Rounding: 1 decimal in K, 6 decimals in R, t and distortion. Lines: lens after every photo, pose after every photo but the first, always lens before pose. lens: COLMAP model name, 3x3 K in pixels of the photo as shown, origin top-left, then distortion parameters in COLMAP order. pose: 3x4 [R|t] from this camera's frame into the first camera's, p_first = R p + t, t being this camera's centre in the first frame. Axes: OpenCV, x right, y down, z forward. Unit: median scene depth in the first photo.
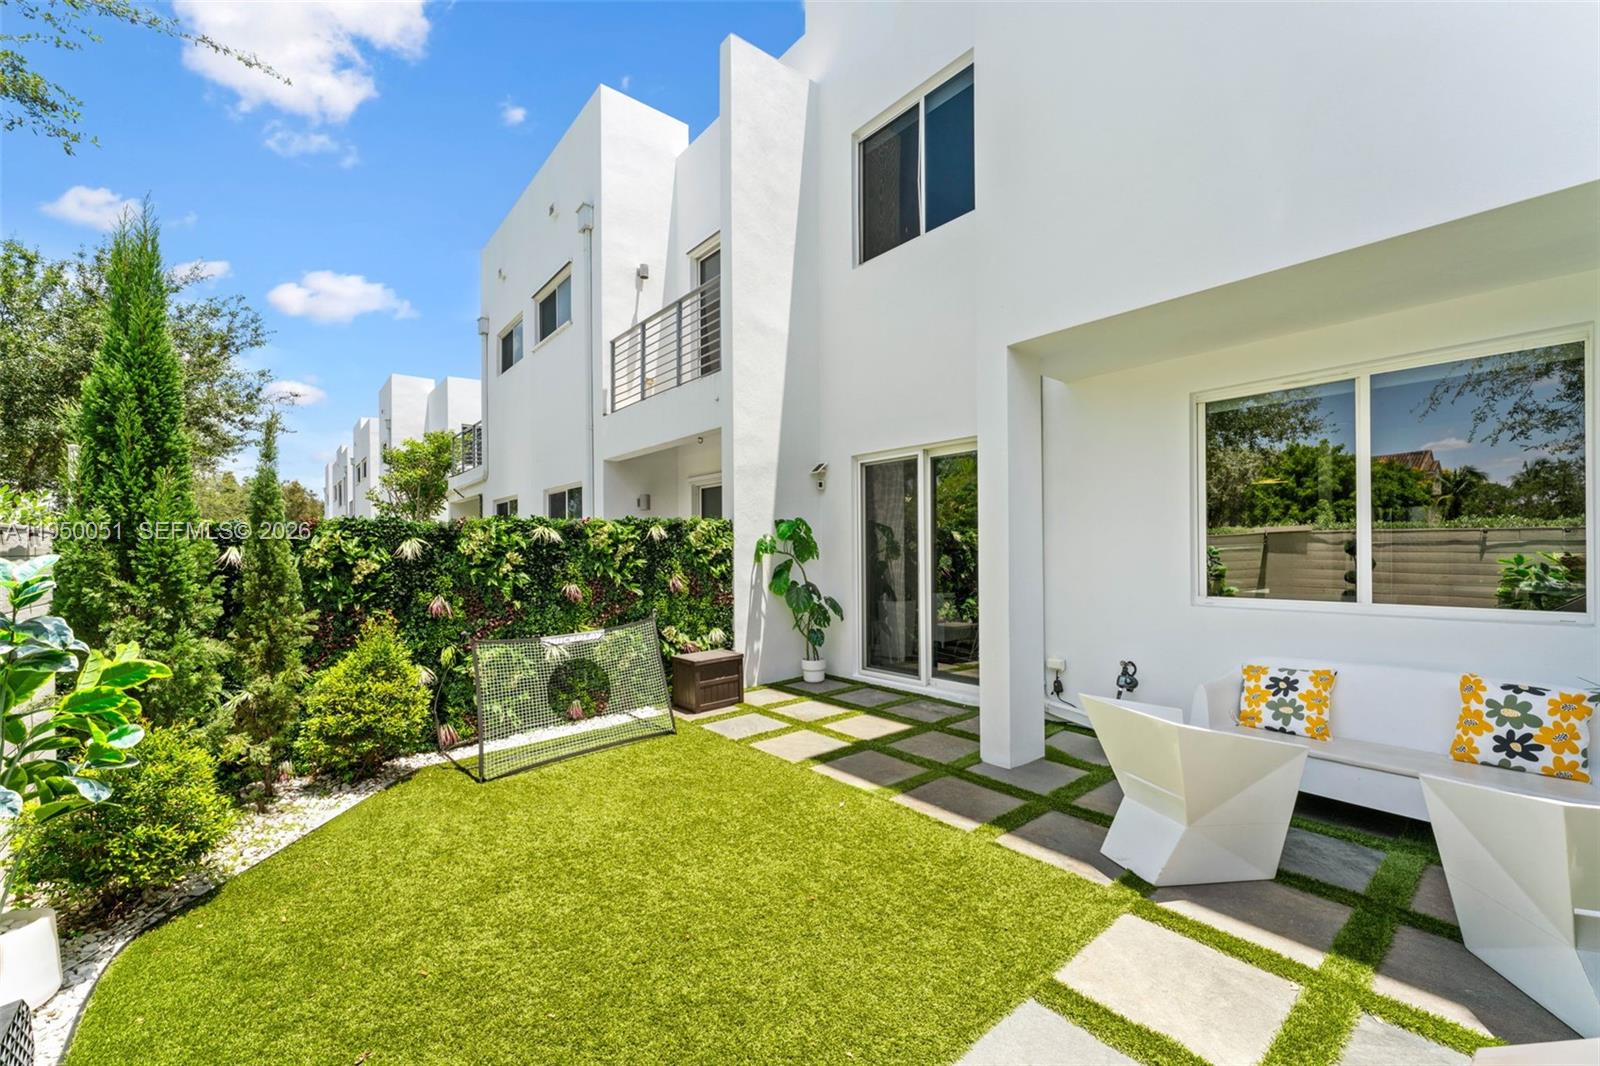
lens RADIAL K [[652.2, 0, 800.0], [0, 652.2, 533.0], [0, 0, 1]] dist [-0.003244, -0.000086]
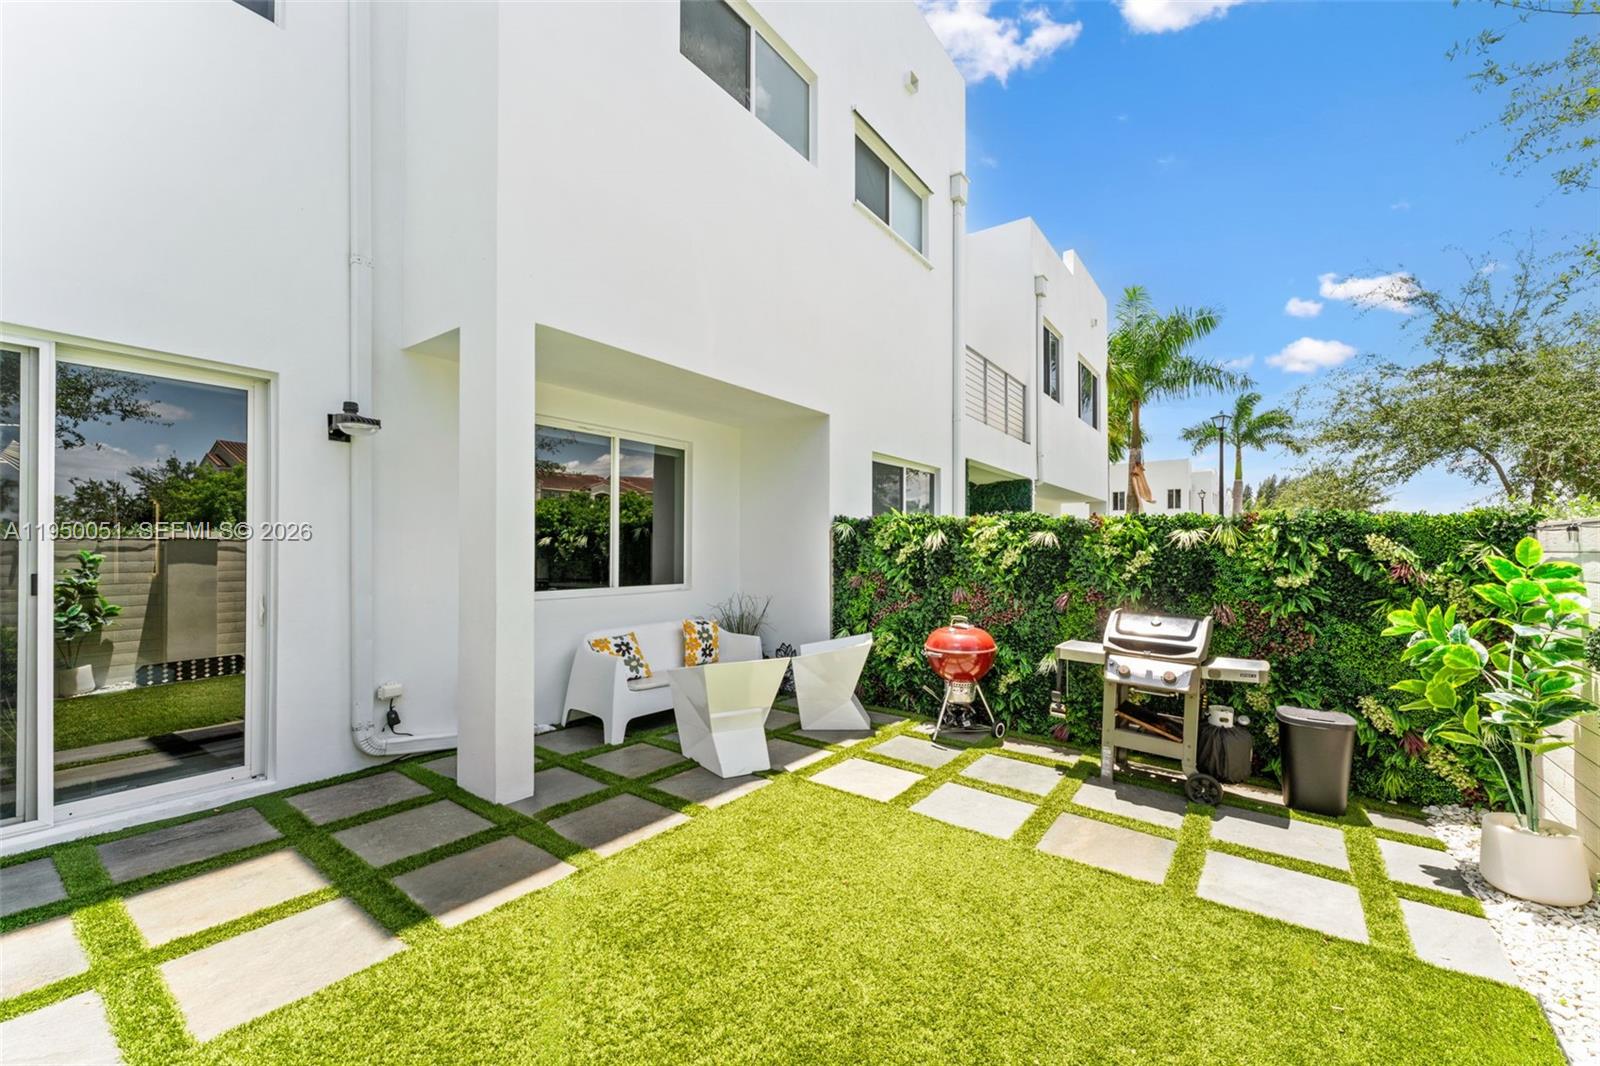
lens RADIAL K [[652.2, 0, 800.0], [0, 652.2, 533.0], [0, 0, 1]] dist [-0.003244, -0.000086]
pose [[-0.246634, 0.021691, 0.968866, -0.747593], [-0.033881, 0.998945, -0.030990, 0.013345], [-0.968516, -0.040469, -0.245639, 0.995268]]
